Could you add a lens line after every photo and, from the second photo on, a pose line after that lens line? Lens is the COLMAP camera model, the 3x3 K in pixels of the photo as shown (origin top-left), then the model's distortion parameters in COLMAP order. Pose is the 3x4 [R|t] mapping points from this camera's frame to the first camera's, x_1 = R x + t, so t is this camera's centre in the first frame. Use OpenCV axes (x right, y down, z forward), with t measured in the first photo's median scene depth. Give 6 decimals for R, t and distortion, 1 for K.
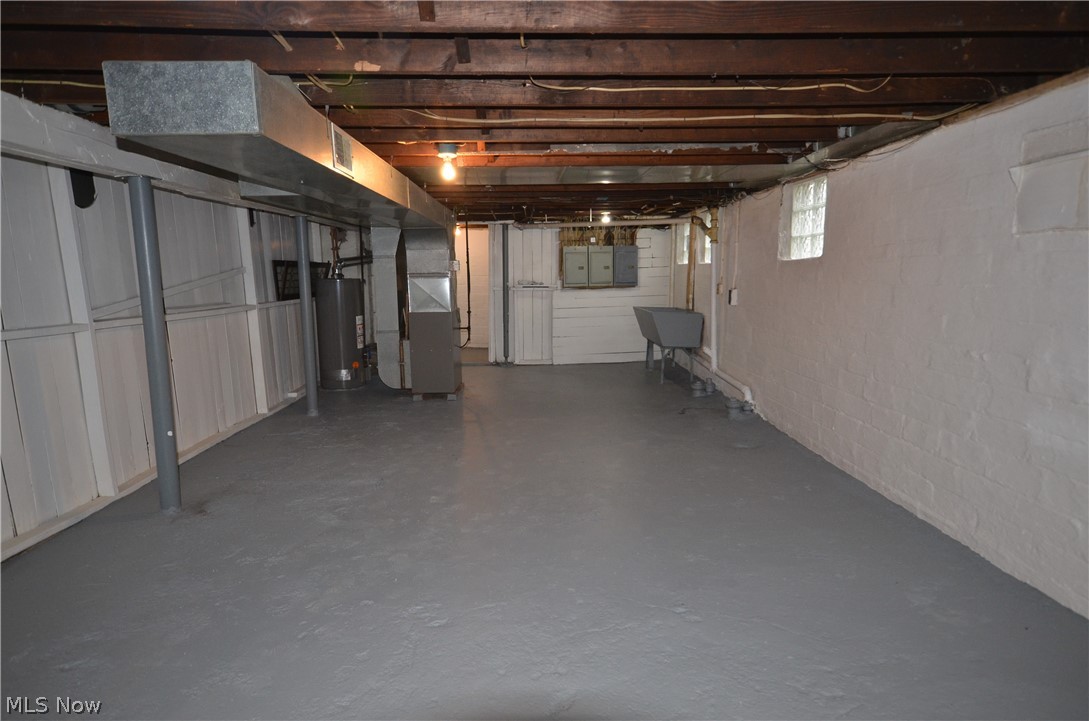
lens RADIAL K [[625.9, 0, 544.8], [0, 625.9, 366.0], [0, 0, 1]] dist [0.023407, 0.001464]
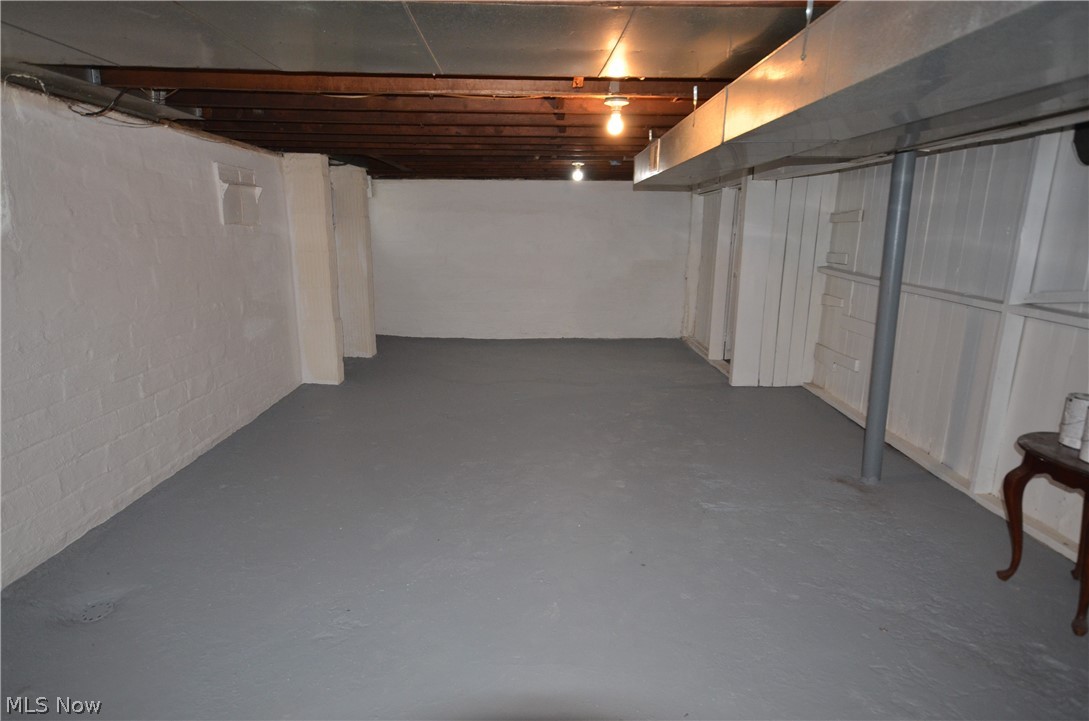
lens RADIAL K [[625.9, 0, 544.8], [0, 625.9, 366.0], [0, 0, 1]] dist [0.023407, 0.001464]
pose [[-0.999721, 0.004379, 0.023225, -0.085459], [0.012642, 0.929355, 0.368970, -0.328690], [-0.019968, 0.369161, -0.929151, 1.892118]]
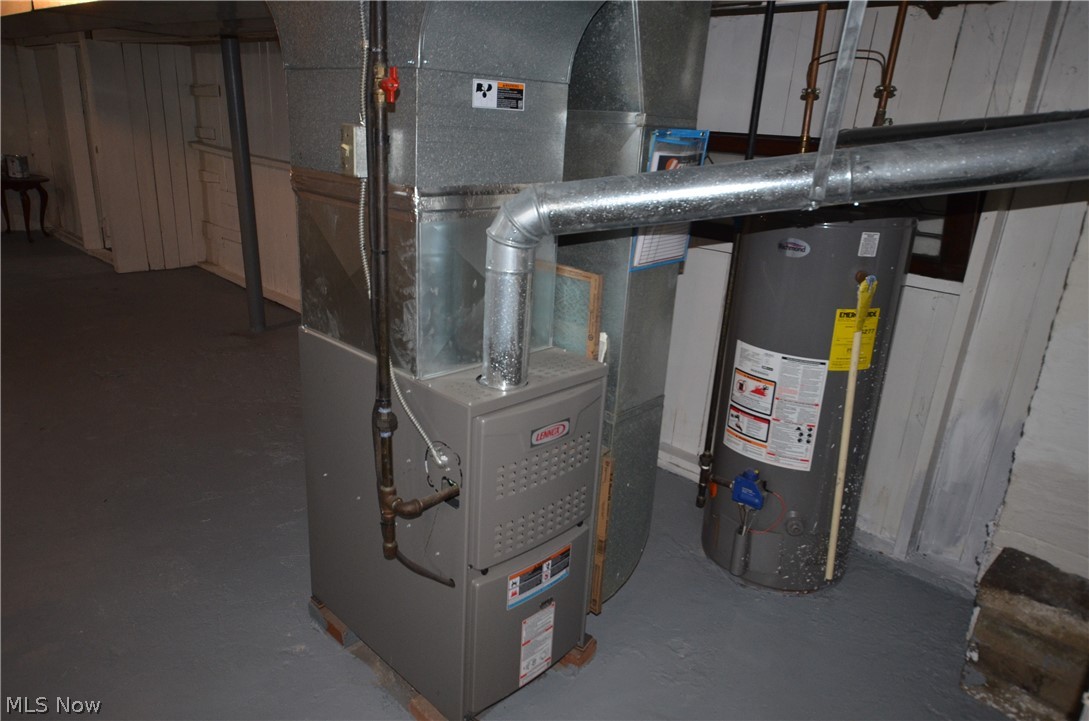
lens RADIAL K [[722.1, 0, 544.5], [0, 722.1, 360.5], [0, 0, 1]] dist [0.005433, 0.002892]
pose [[-0.706504, 0.230571, -0.669095, -0.036312], [-0.133285, 0.885170, 0.445768, -0.410876], [0.695045, 0.404117, -0.594645, 2.233063]]
